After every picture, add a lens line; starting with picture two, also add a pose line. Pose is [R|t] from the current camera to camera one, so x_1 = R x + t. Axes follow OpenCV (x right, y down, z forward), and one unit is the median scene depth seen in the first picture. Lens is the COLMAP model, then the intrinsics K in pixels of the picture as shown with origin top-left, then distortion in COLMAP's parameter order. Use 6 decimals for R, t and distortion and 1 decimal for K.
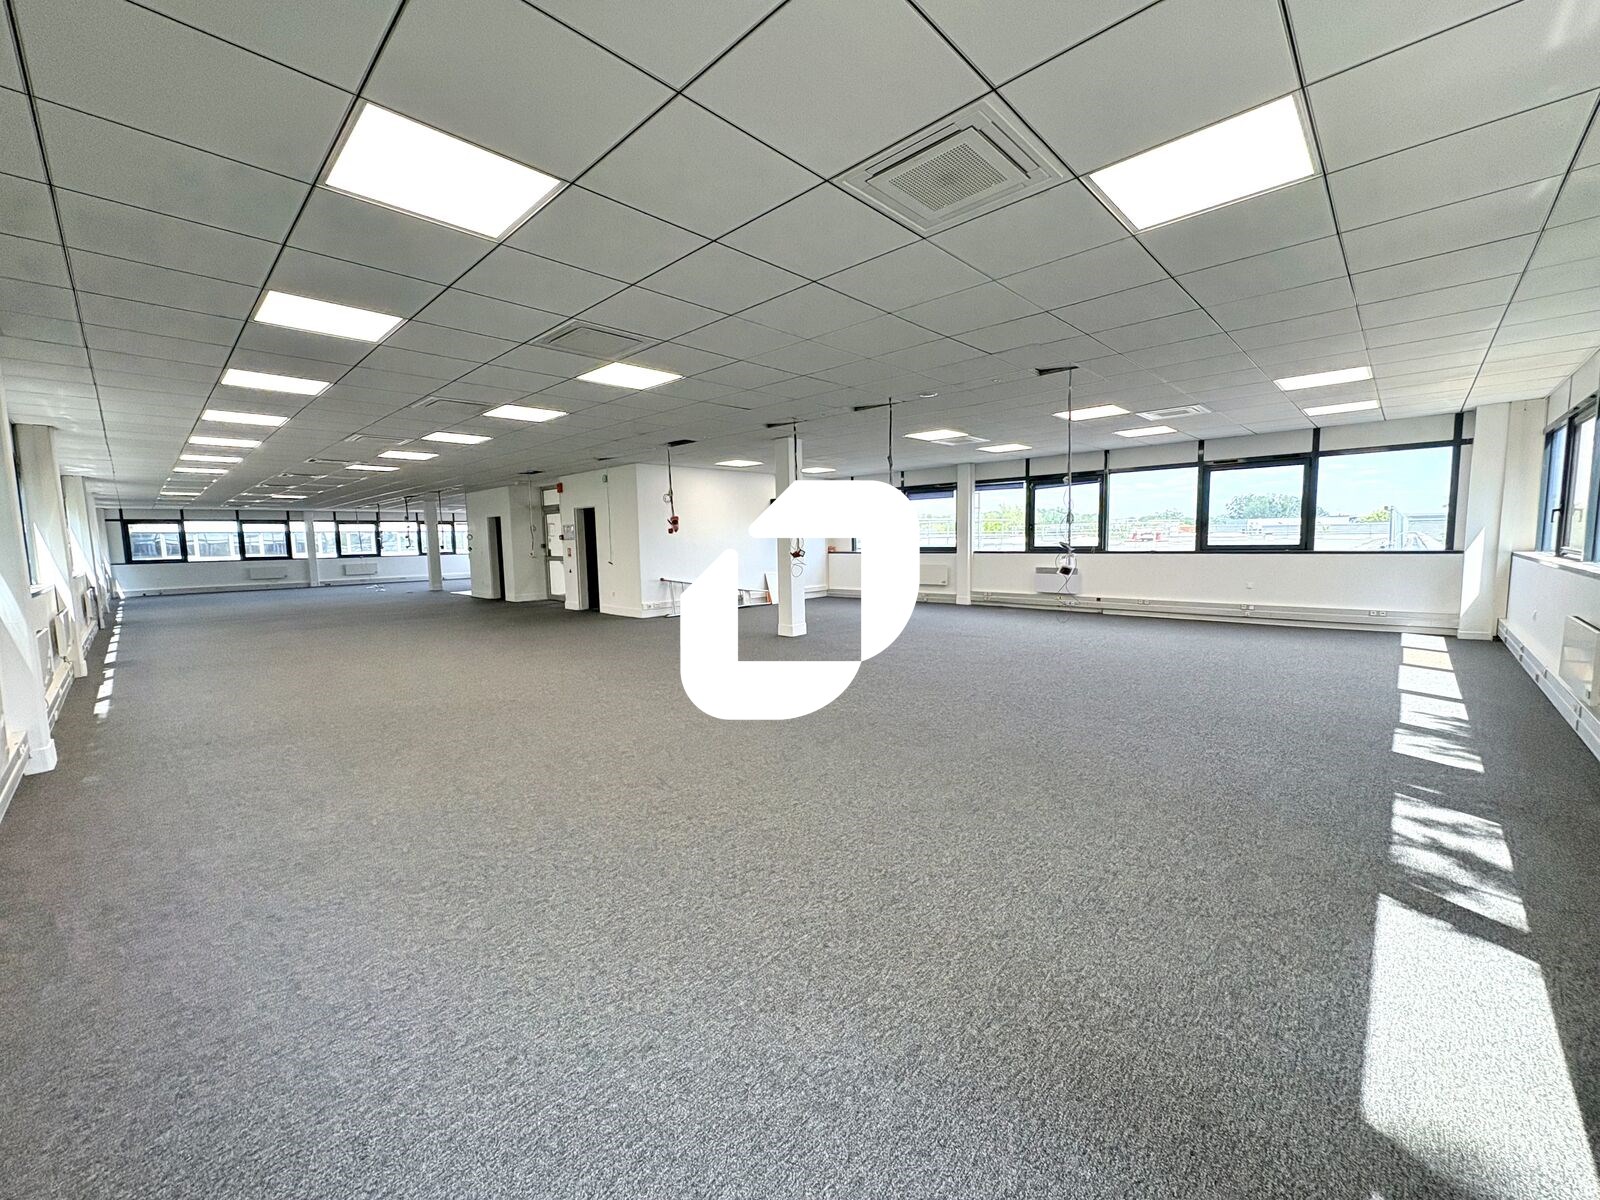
lens RADIAL K [[636.6, 0, 800.0], [0, 636.6, 600.0], [0, 0, 1]] dist [0.000304, 0.000064]
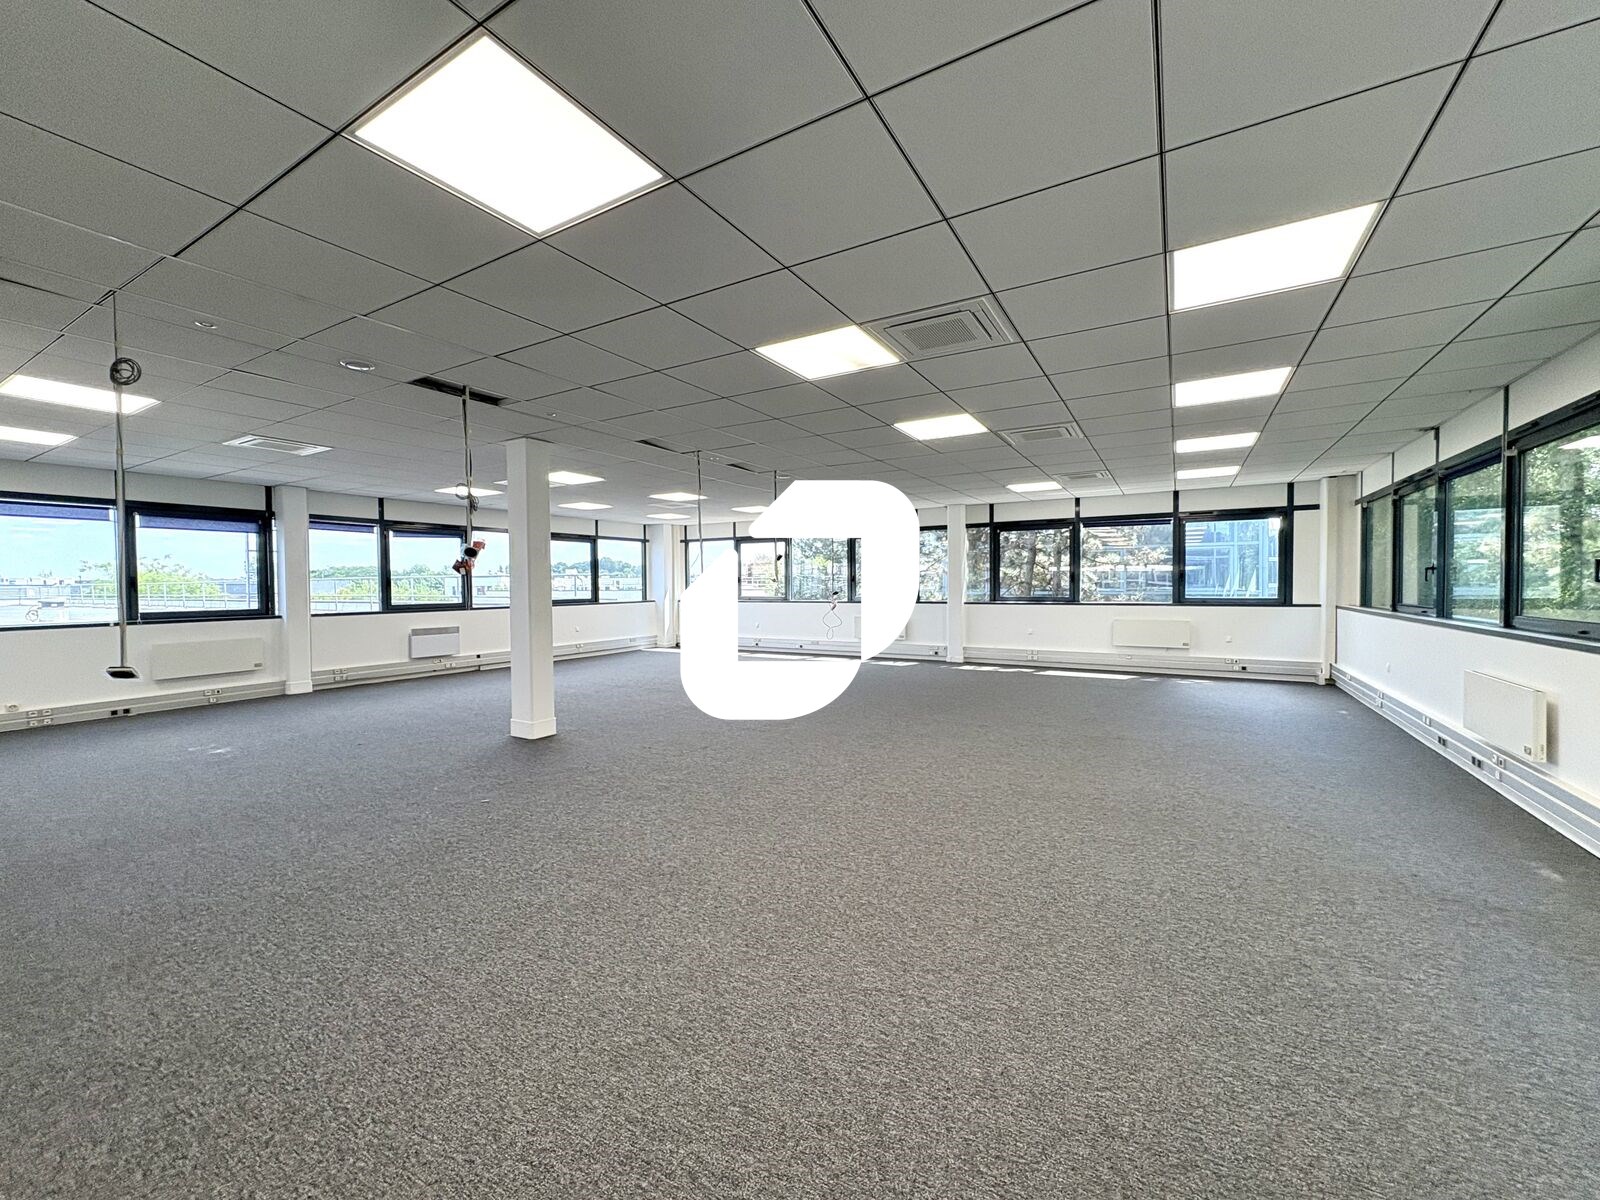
lens RADIAL K [[636.6, 0, 800.0], [0, 636.6, 600.0], [0, 0, 1]] dist [0.000304, 0.000064]
pose [[-0.229340, 0.002004, 0.973344, -0.549578], [0.113848, 0.993189, 0.024780, -0.050328], [-0.966665, 0.116496, -0.228007, 0.671041]]
